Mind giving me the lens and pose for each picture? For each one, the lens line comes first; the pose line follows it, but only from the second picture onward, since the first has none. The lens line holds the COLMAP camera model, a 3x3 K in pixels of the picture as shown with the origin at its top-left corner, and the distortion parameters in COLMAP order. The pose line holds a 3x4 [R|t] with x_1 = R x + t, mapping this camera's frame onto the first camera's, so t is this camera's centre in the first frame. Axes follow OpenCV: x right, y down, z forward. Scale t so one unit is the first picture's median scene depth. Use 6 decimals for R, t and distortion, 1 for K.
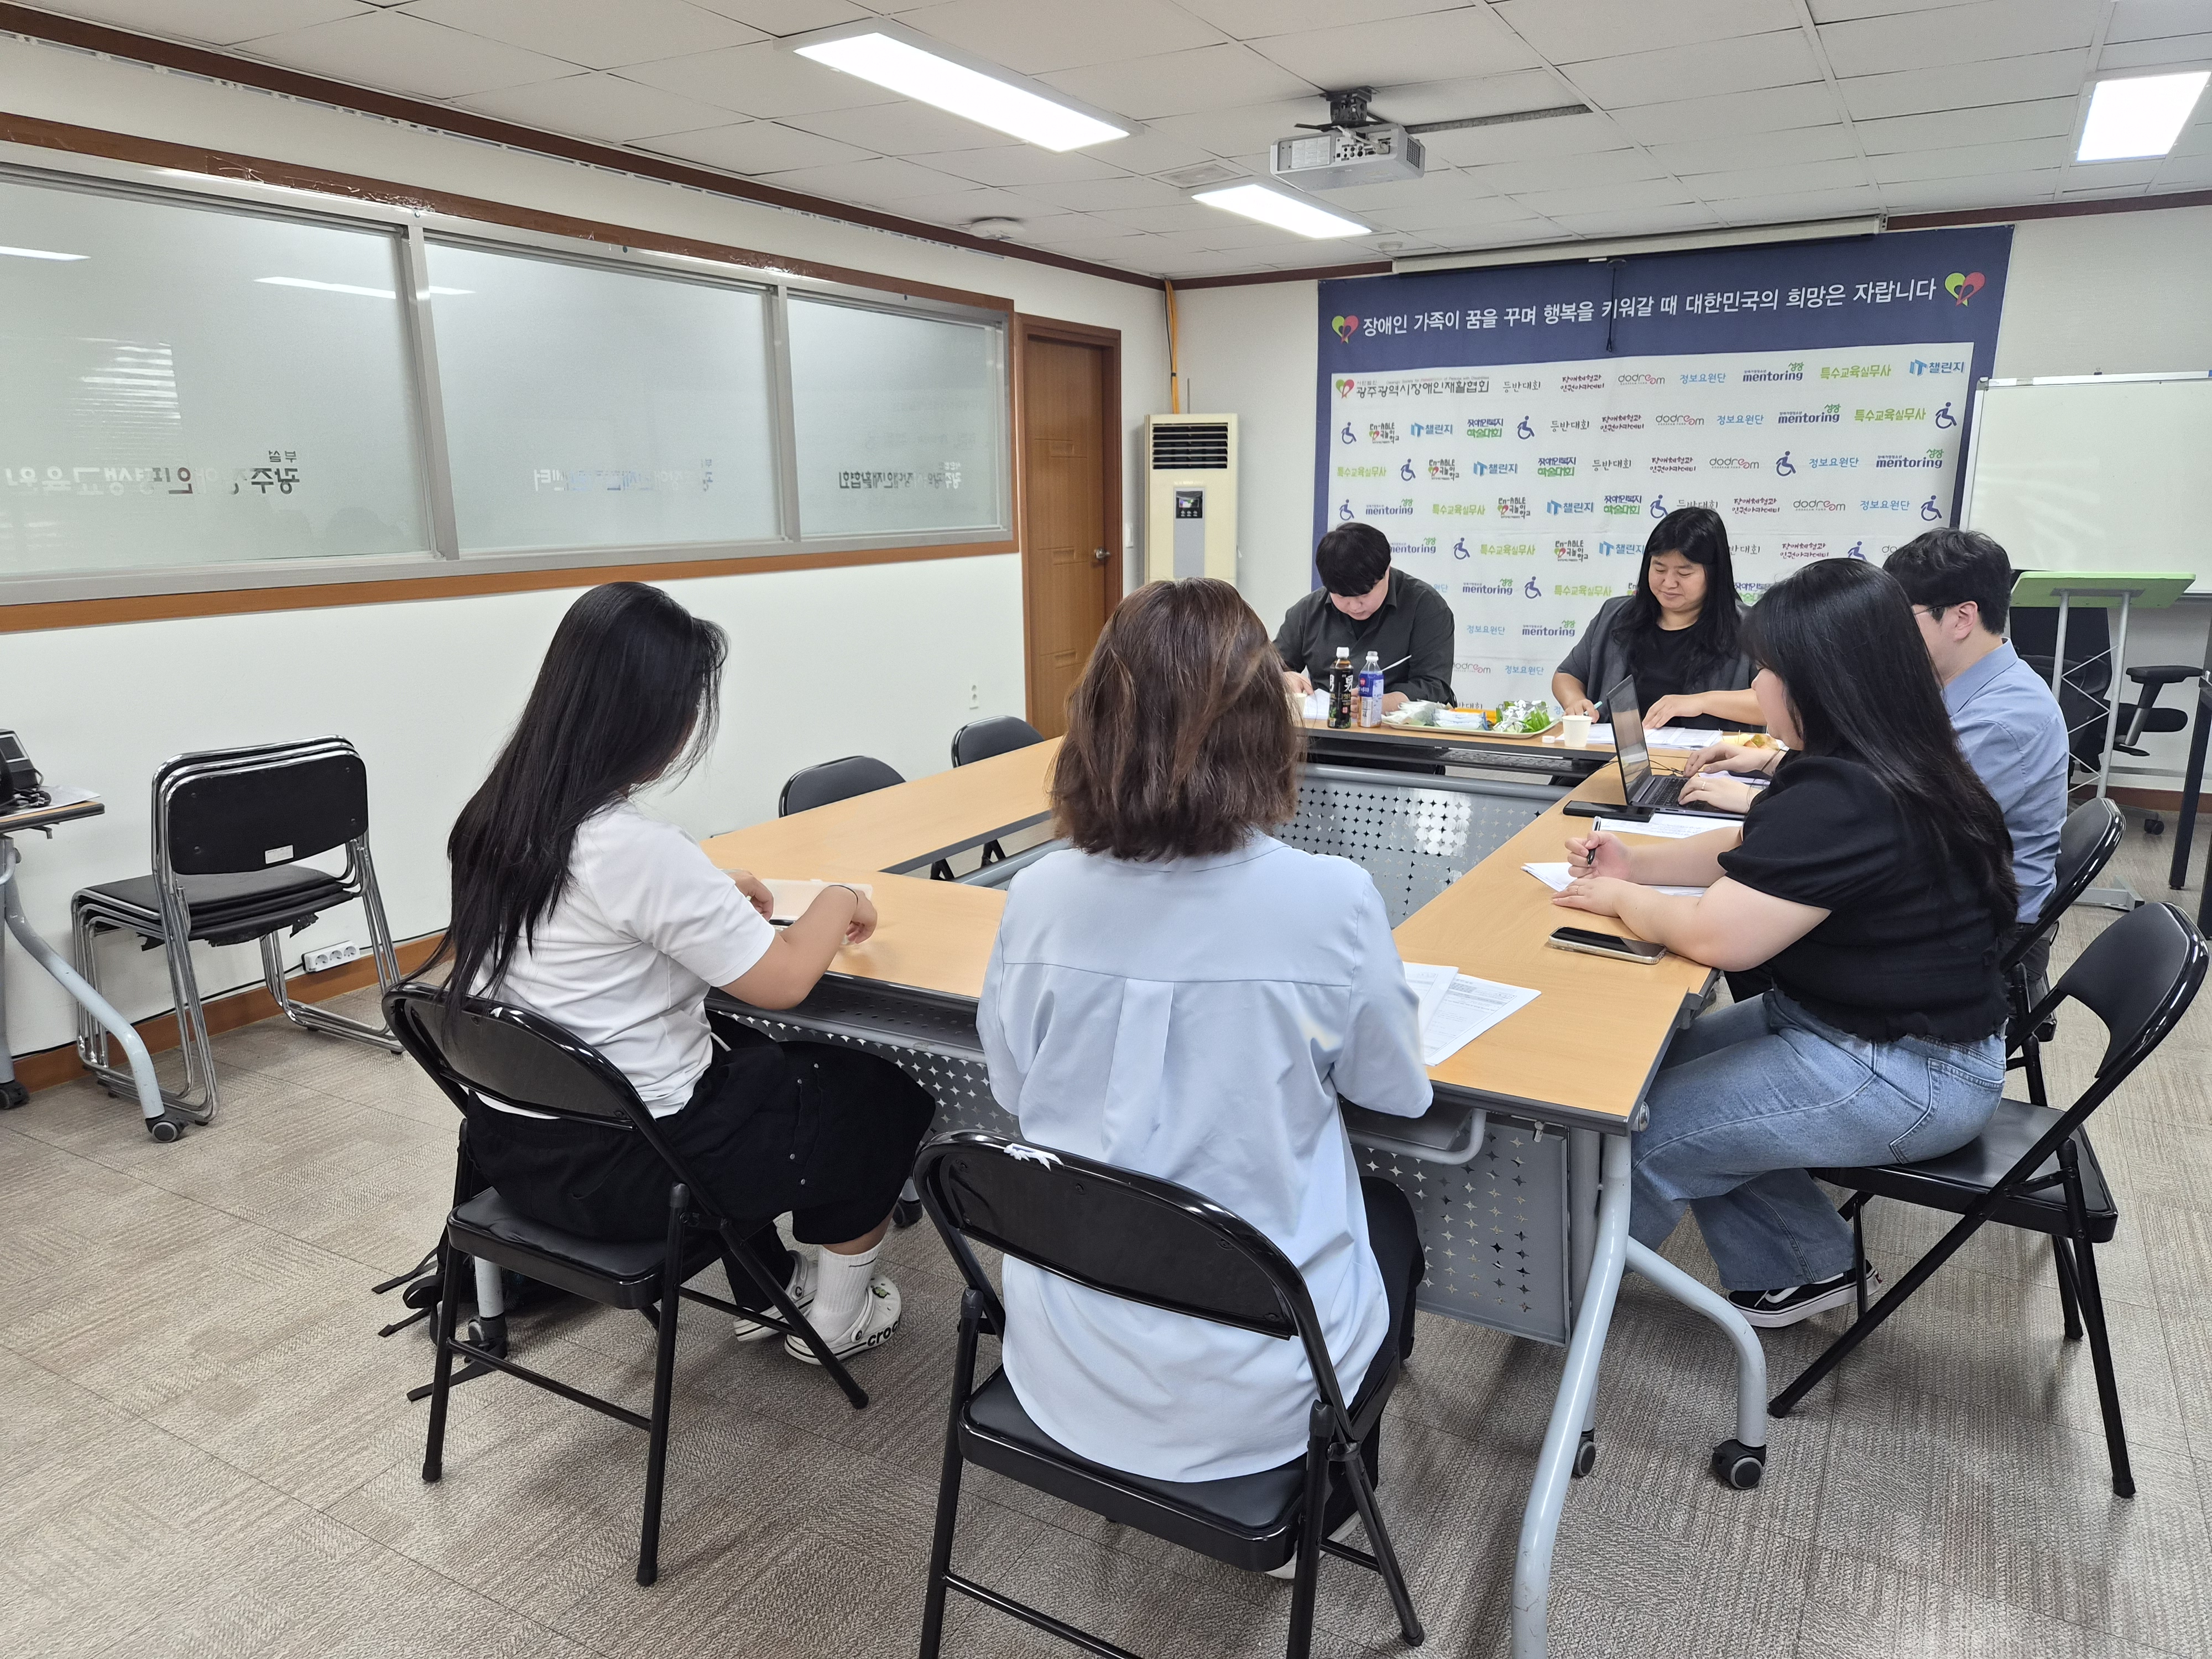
lens RADIAL K [[1499.8, 0, 1106.0], [0, 1499.8, 829.5], [0, 0, 1]] dist [0.021649, -0.002065]
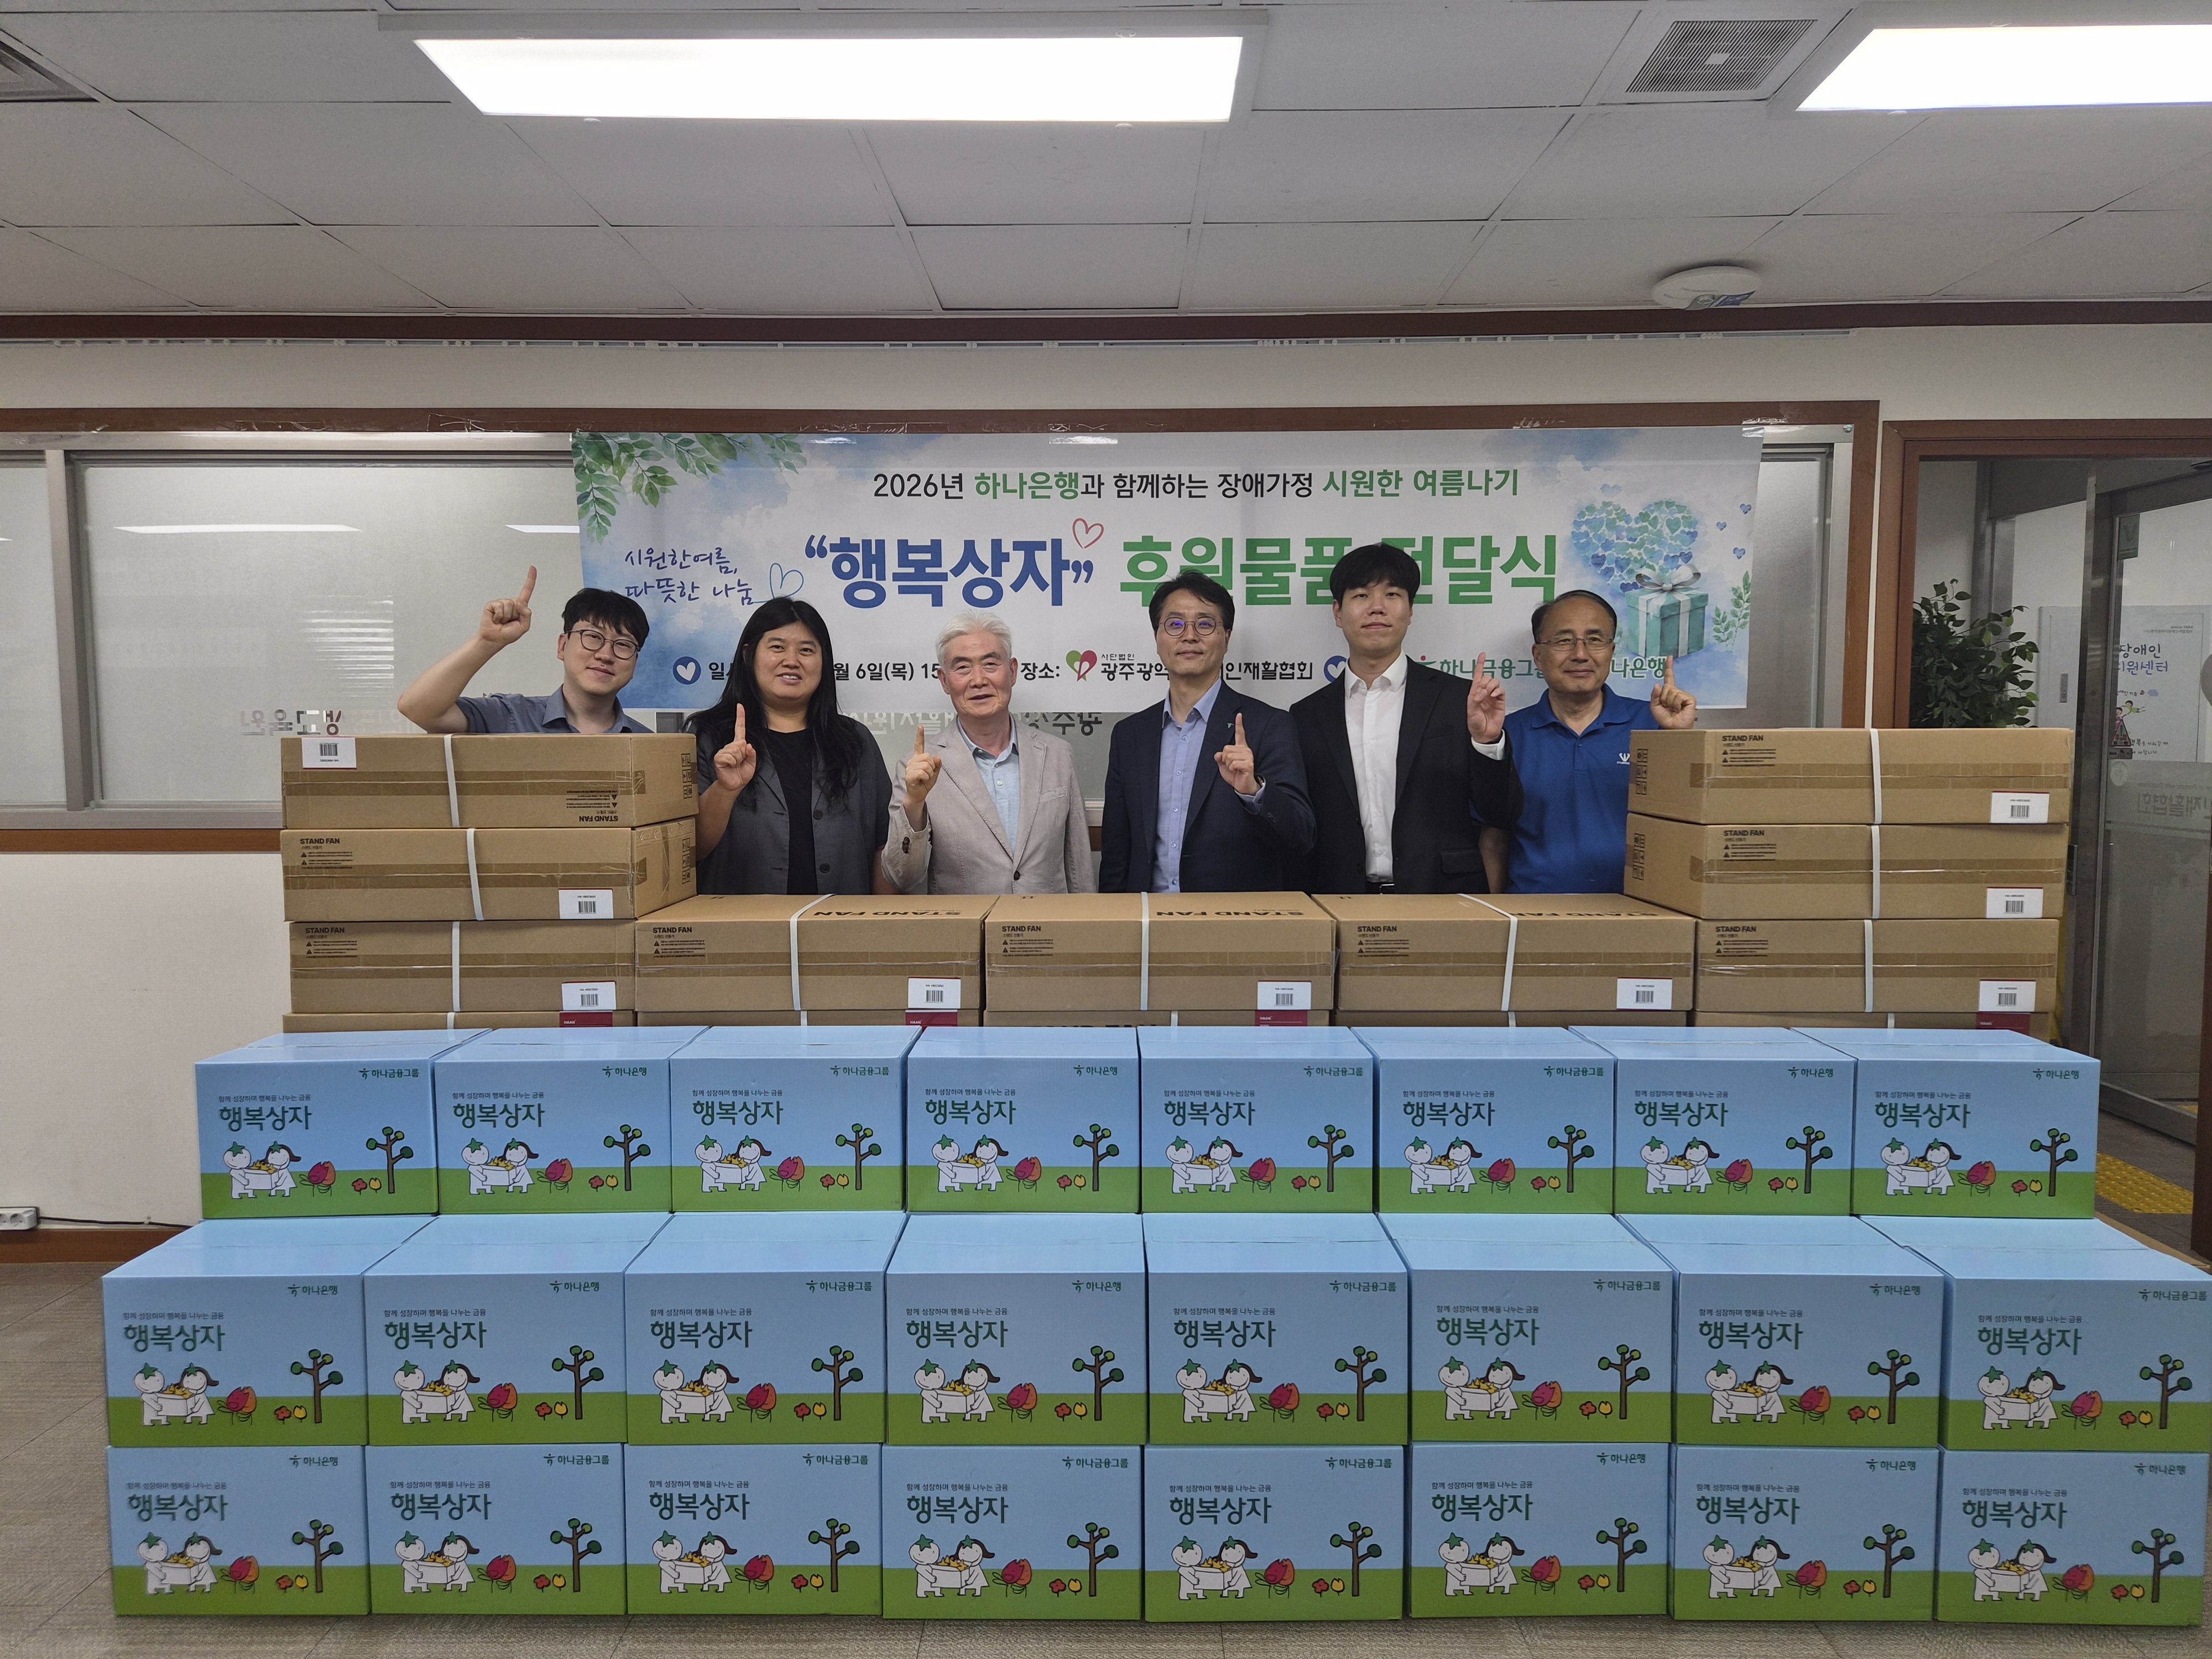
lens RADIAL K [[1499.8, 0, 1106.0], [0, 1499.8, 829.5], [0, 0, 1]] dist [0.021649, -0.002065]
pose [[0.475101, 0.065901, -0.877460, 0.280737], [-0.200354, 0.979100, -0.034947, -0.116725], [0.856818, 0.192406, 0.478375, 0.496271]]
